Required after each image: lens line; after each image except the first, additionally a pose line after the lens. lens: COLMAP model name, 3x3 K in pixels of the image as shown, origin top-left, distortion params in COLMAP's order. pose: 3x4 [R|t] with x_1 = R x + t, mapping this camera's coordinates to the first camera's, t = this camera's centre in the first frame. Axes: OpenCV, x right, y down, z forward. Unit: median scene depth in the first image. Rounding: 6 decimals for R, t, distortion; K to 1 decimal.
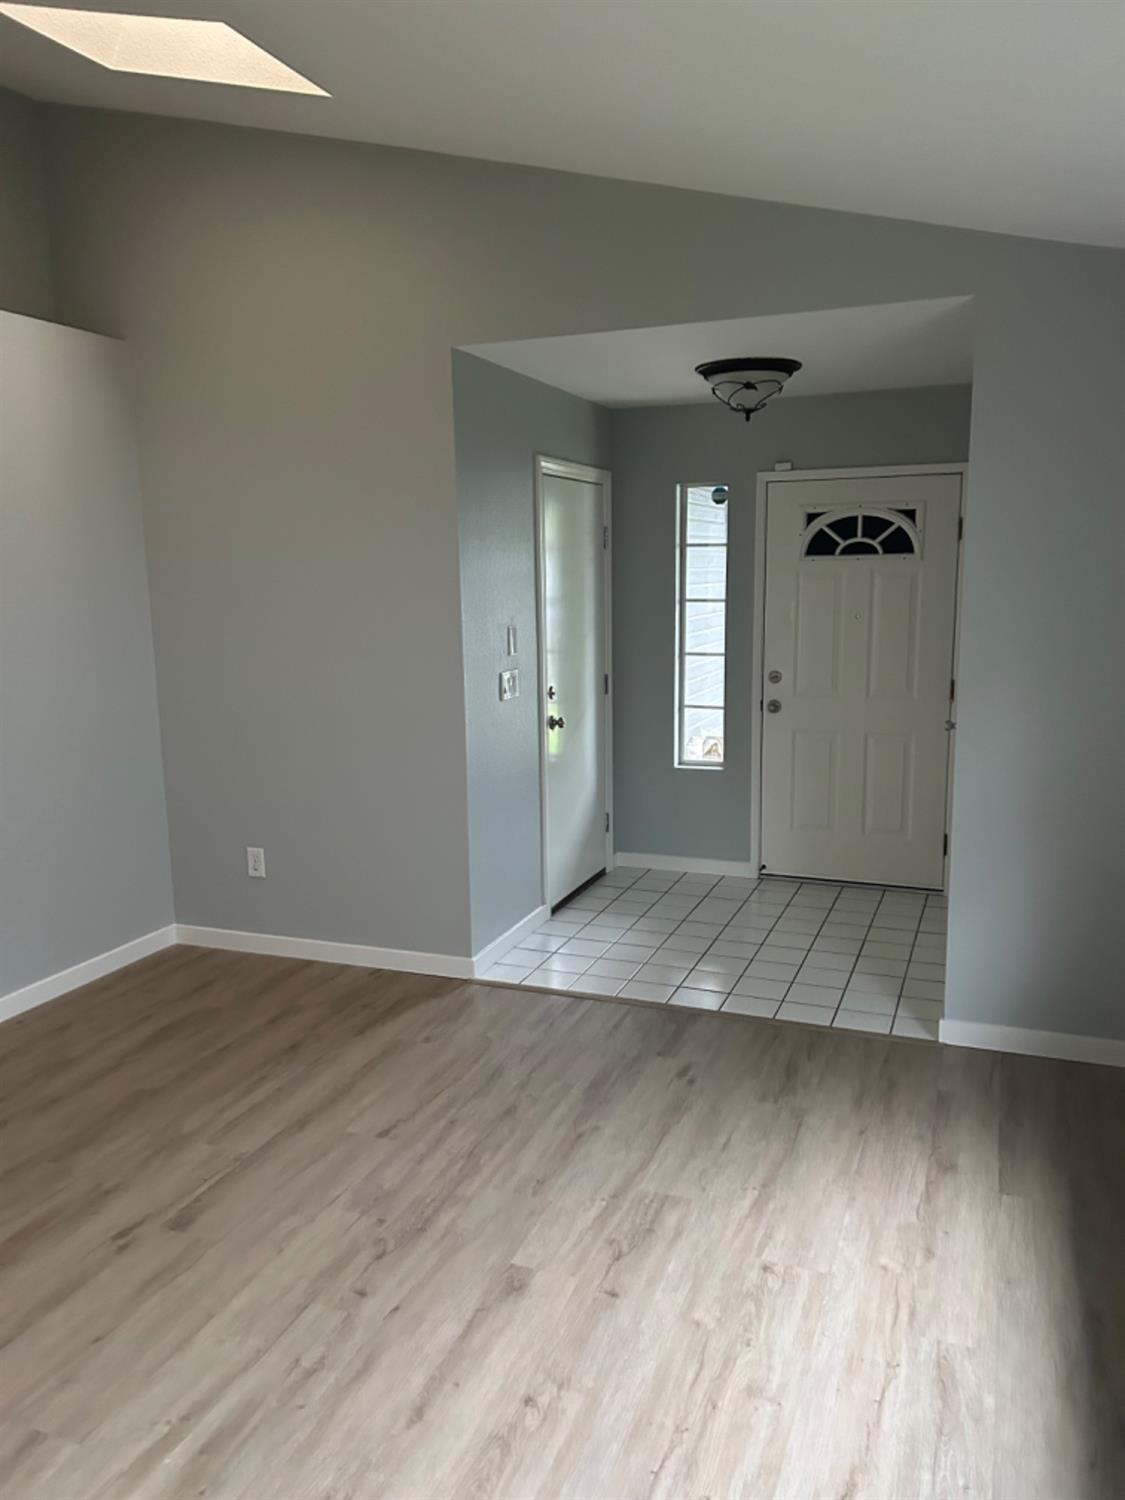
lens RADIAL K [[1122.8, 0, 565.7], [0, 1122.8, 750.4], [0, 0, 1]] dist [0.054058, -0.056875]
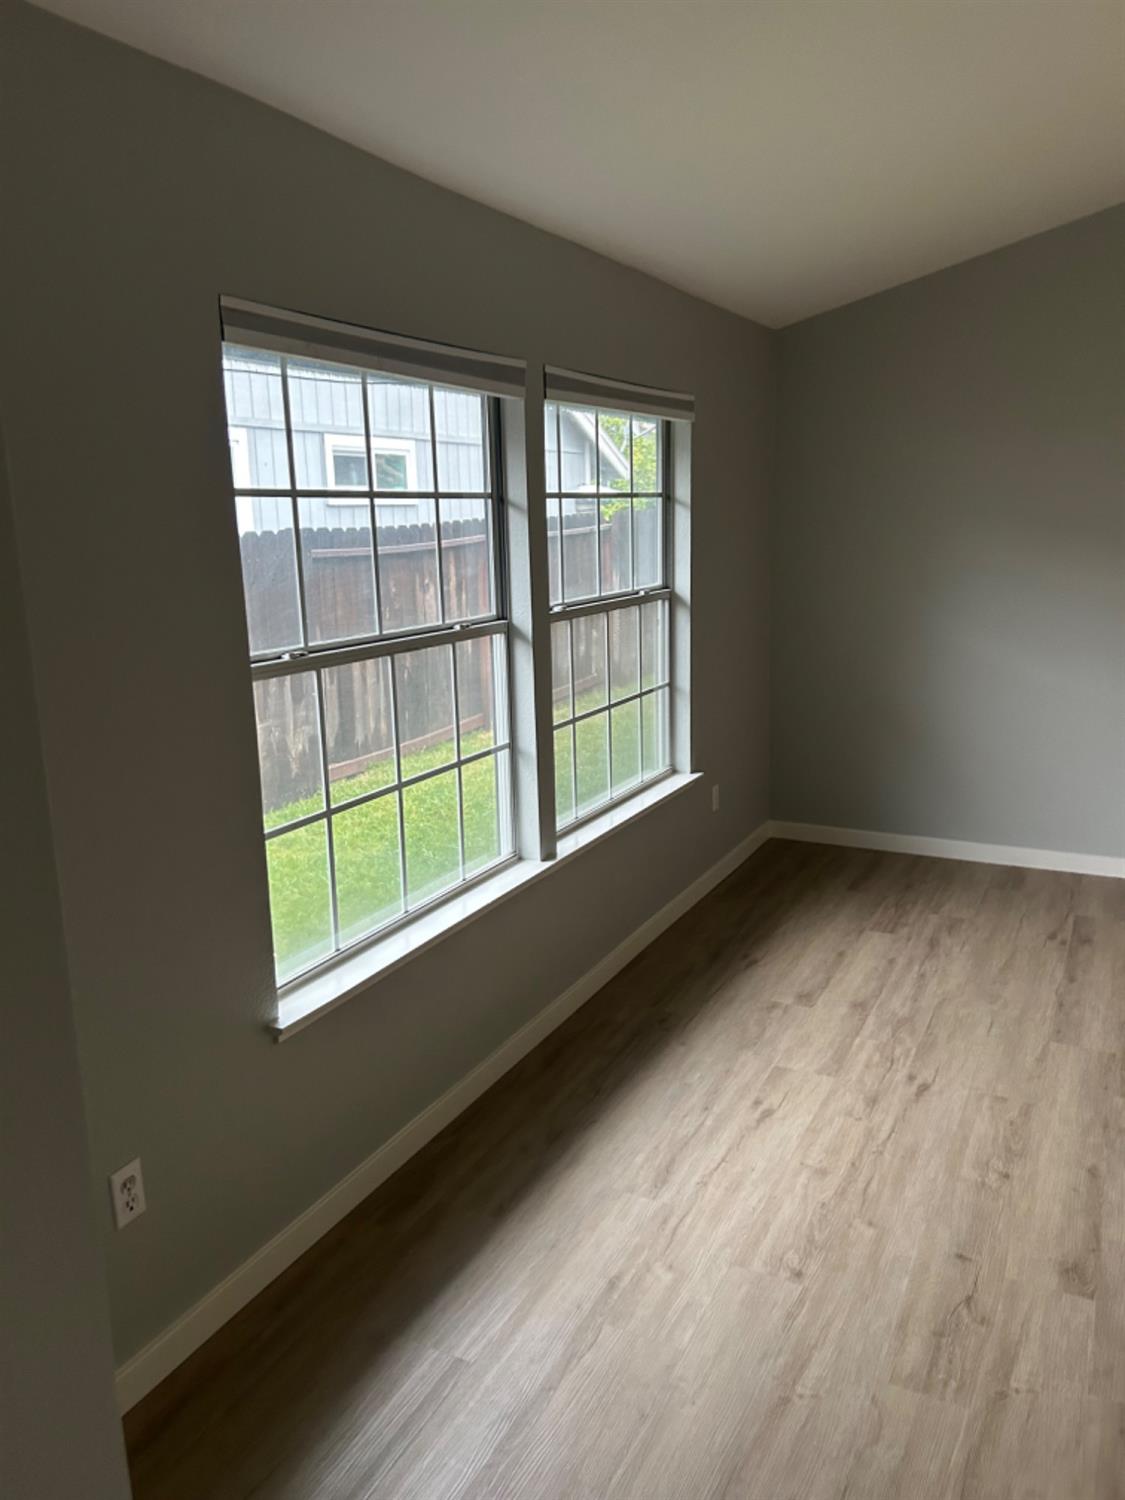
lens RADIAL K [[1122.8, 0, 565.7], [0, 1122.8, 750.4], [0, 0, 1]] dist [0.054058, -0.056875]
pose [[-0.994012, 0.014990, 0.108239, 0.257248], [0.052949, 0.932561, 0.357109, -0.280386], [-0.095587, 0.360701, -0.927770, 1.710252]]
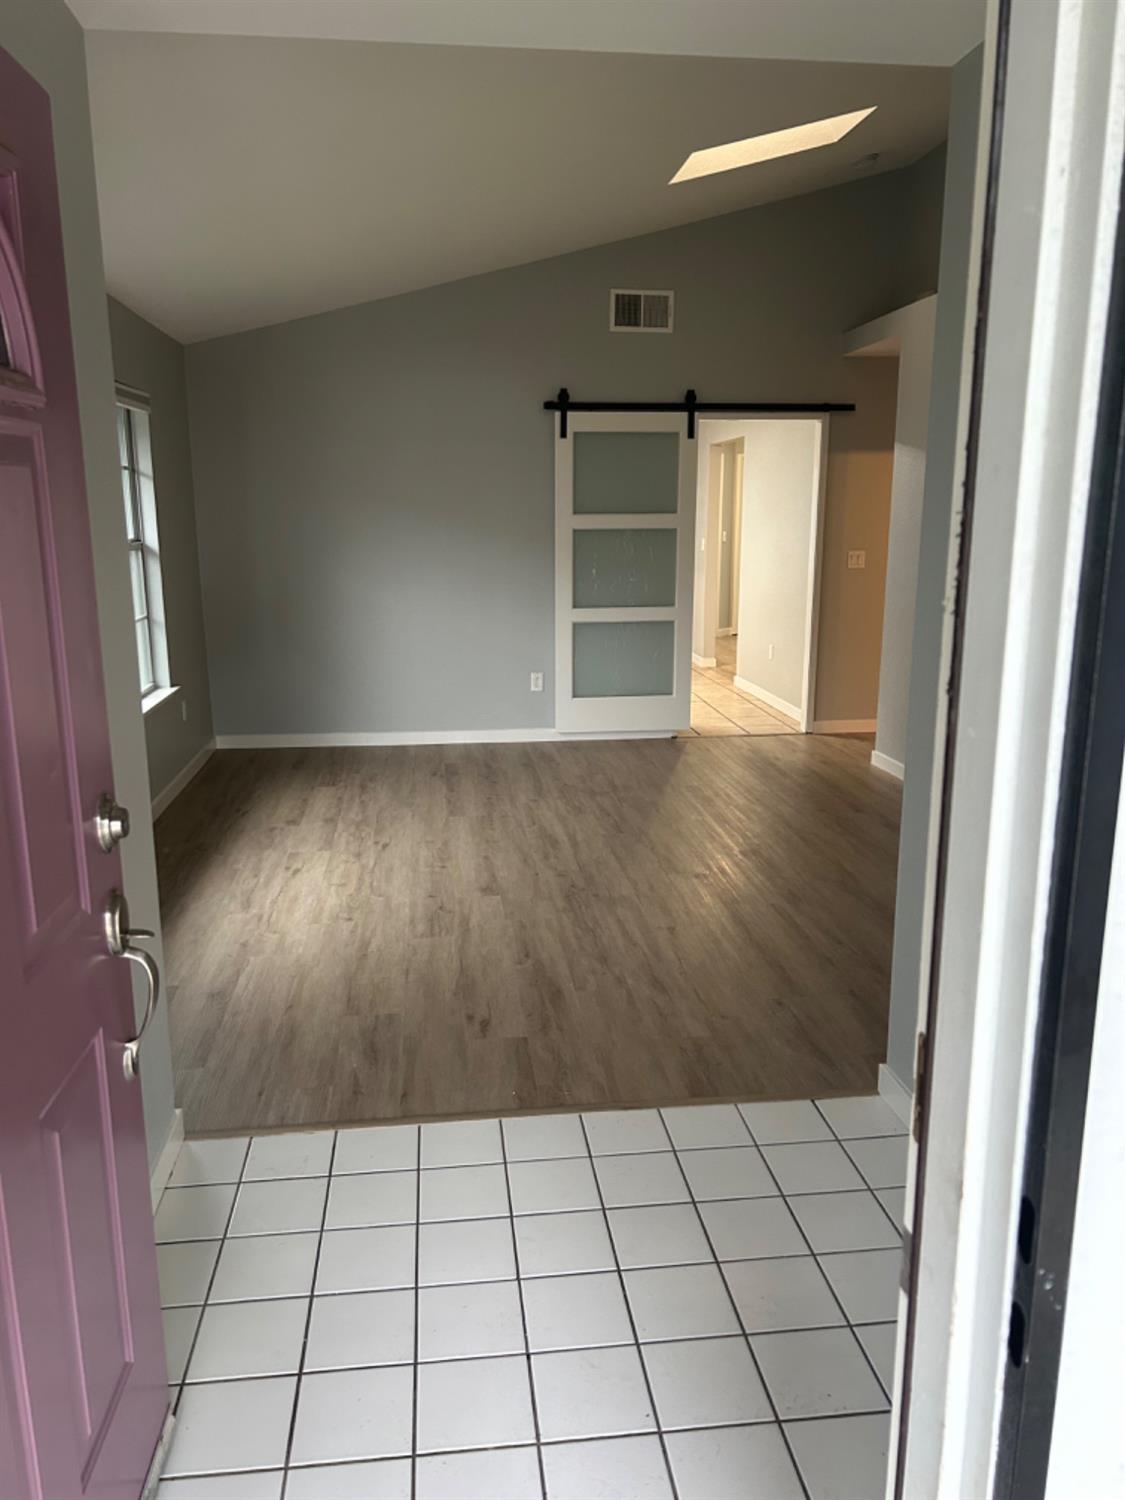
lens RADIAL K [[1122.8, 0, 565.7], [0, 1122.8, 750.4], [0, 0, 1]] dist [0.054058, -0.056875]
pose [[-0.881561, 0.112905, -0.458369, 0.604491], [-0.063439, 0.933835, 0.352033, -0.339646], [0.467787, 0.339417, -0.816070, 2.339238]]
